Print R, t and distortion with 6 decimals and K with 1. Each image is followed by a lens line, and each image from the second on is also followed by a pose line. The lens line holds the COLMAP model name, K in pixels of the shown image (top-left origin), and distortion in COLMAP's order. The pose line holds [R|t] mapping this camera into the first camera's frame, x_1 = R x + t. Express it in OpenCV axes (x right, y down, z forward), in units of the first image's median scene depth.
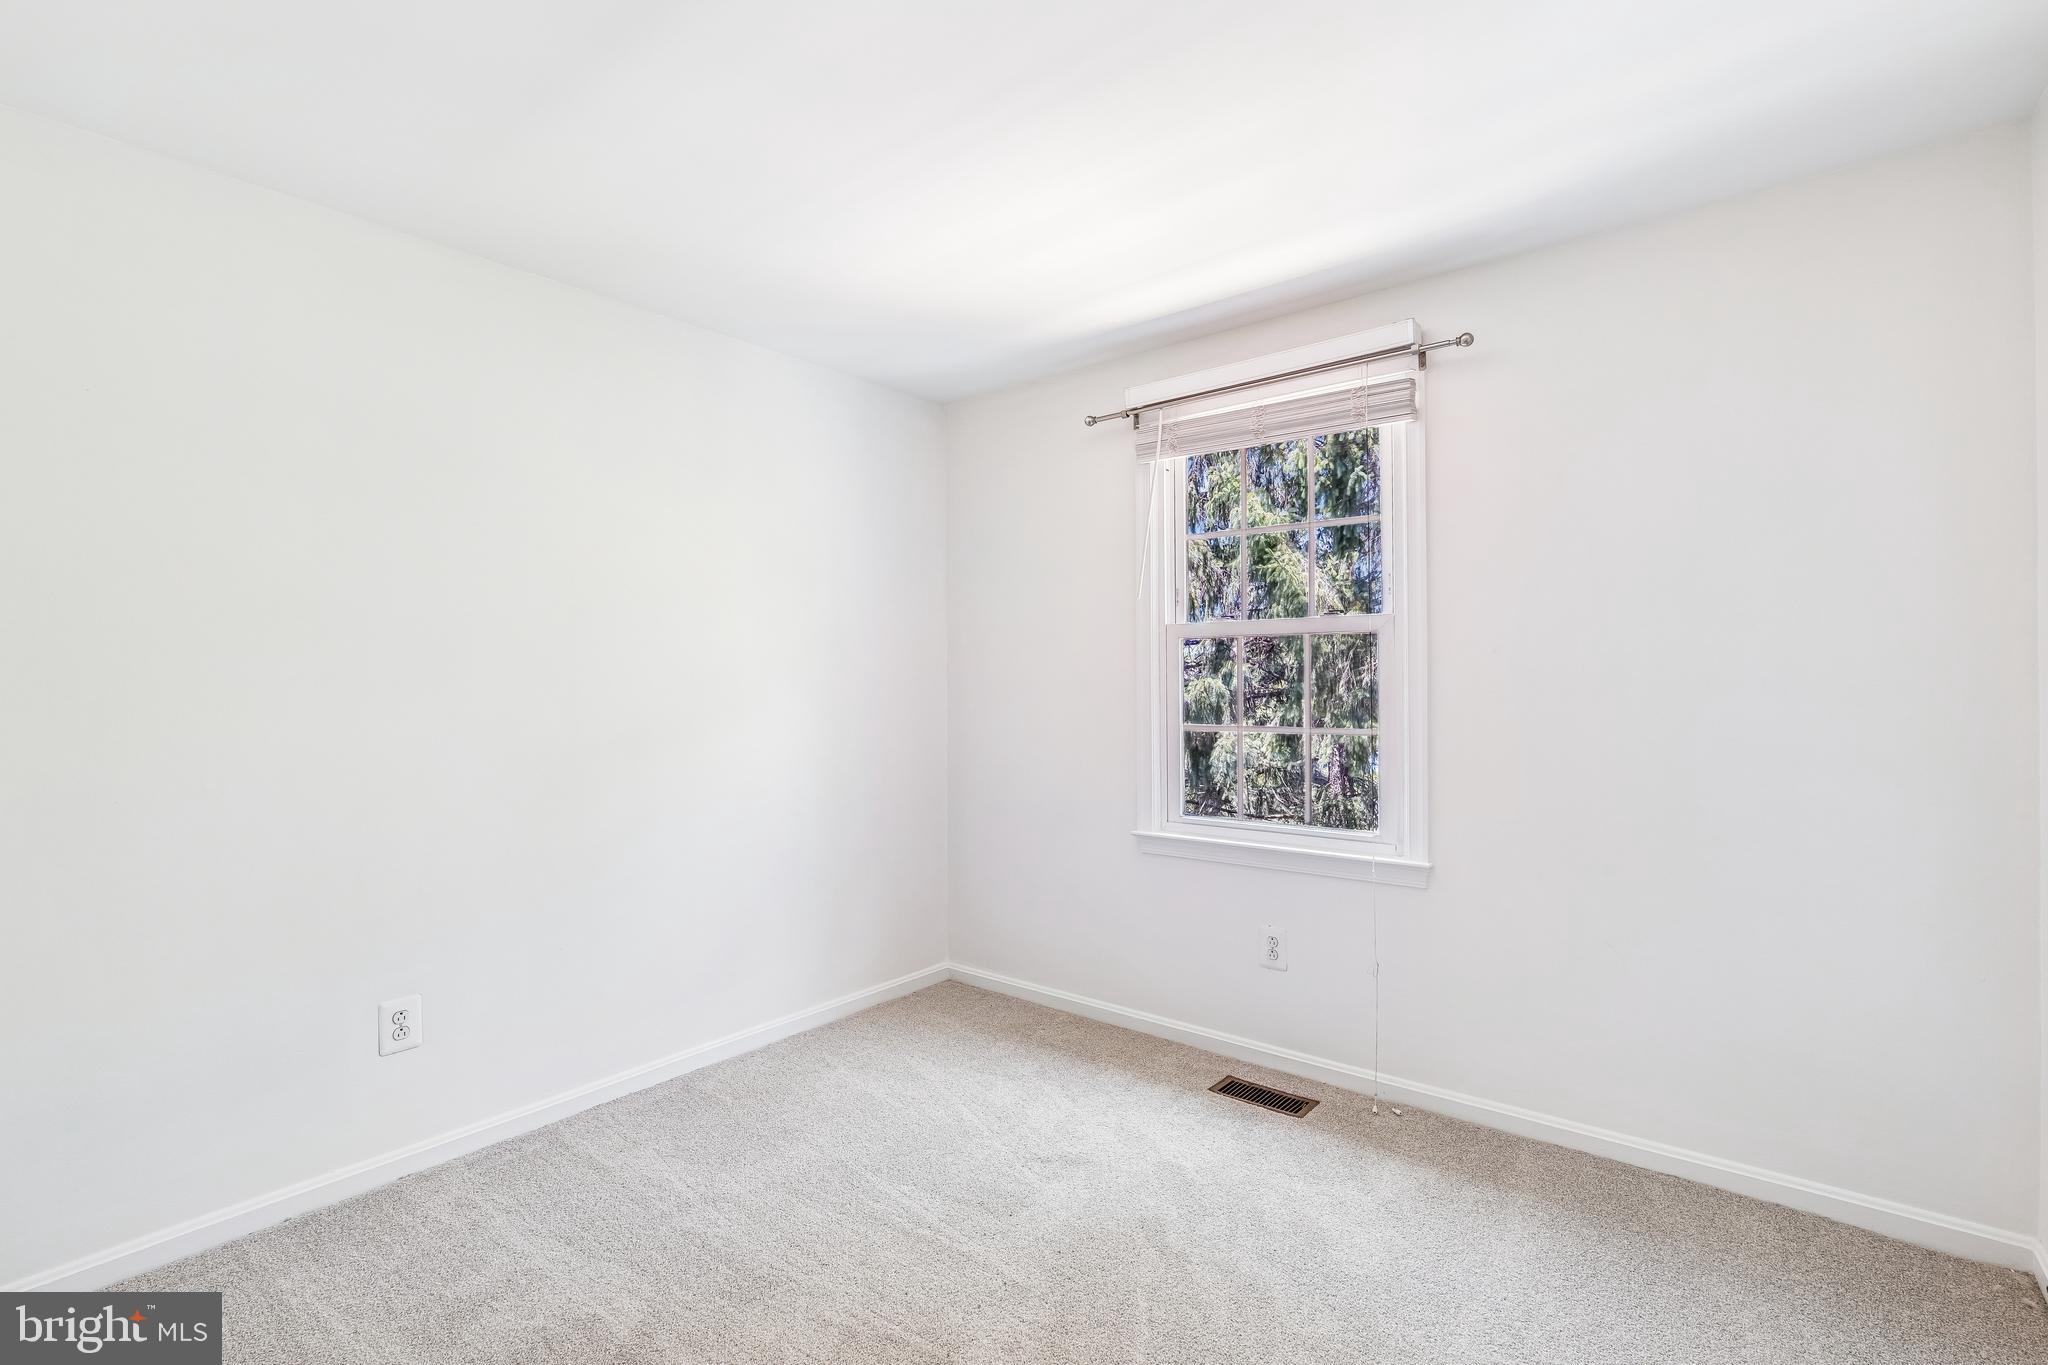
lens RADIAL K [[913.9, 0, 1029.2], [0, 913.9, 678.9], [0, 0, 1]] dist [-0.014709, 0.002319]
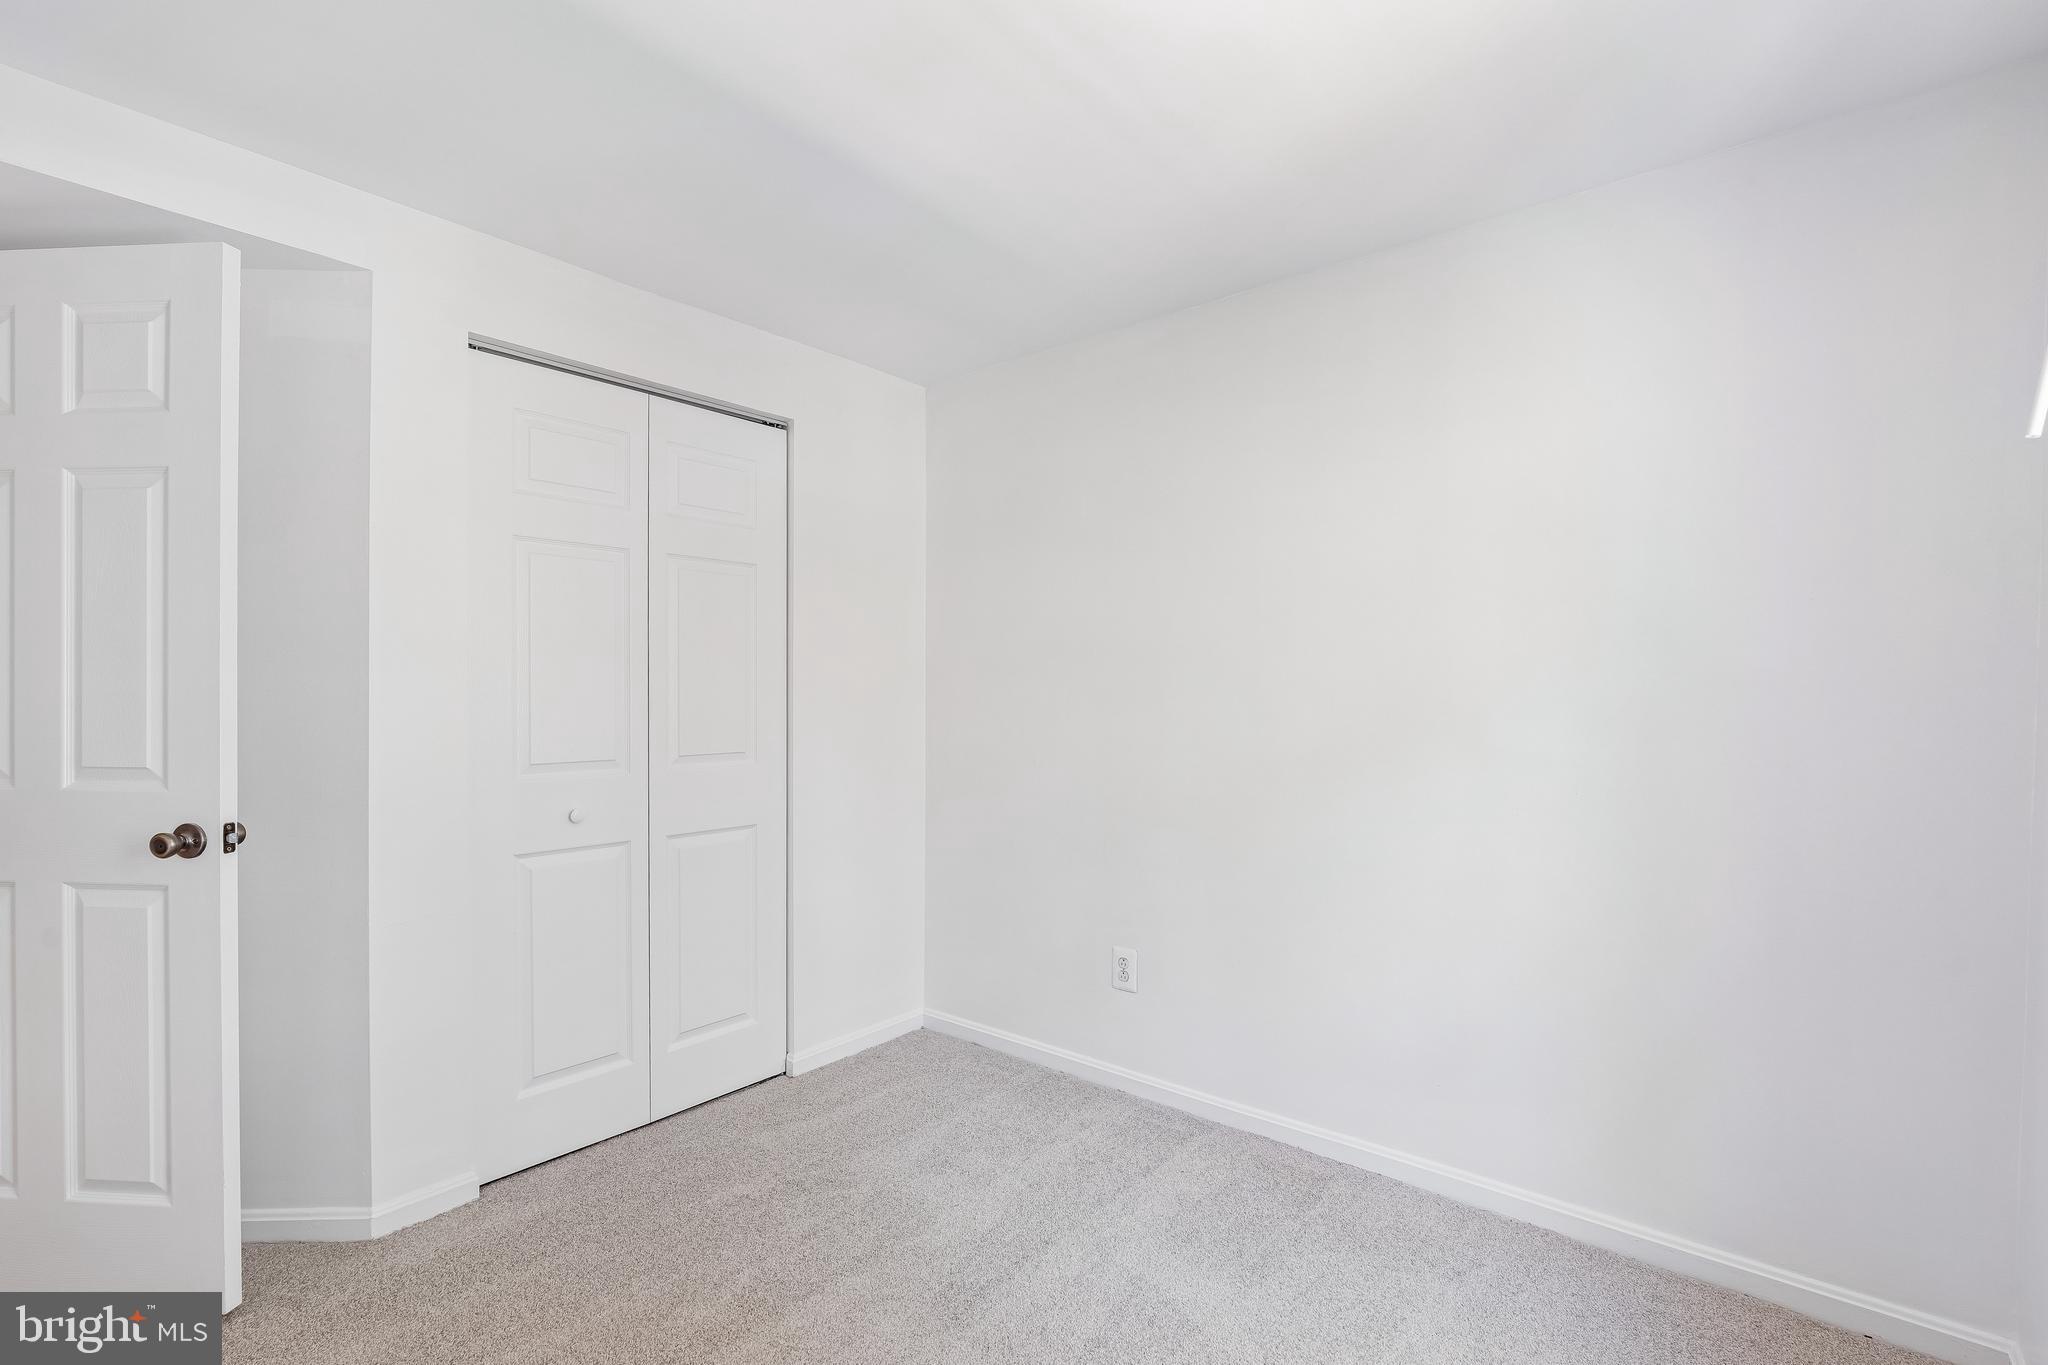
lens RADIAL K [[913.9, 0, 1026.7], [0, 913.9, 691.6], [0, 0, 1]] dist [-0.014709, 0.002319]
pose [[-0.013254, 0.007184, -0.999886, 0.543025], [0.010067, 0.999924, 0.007051, -0.010239], [0.999861, -0.009973, -0.013325, 0.857857]]
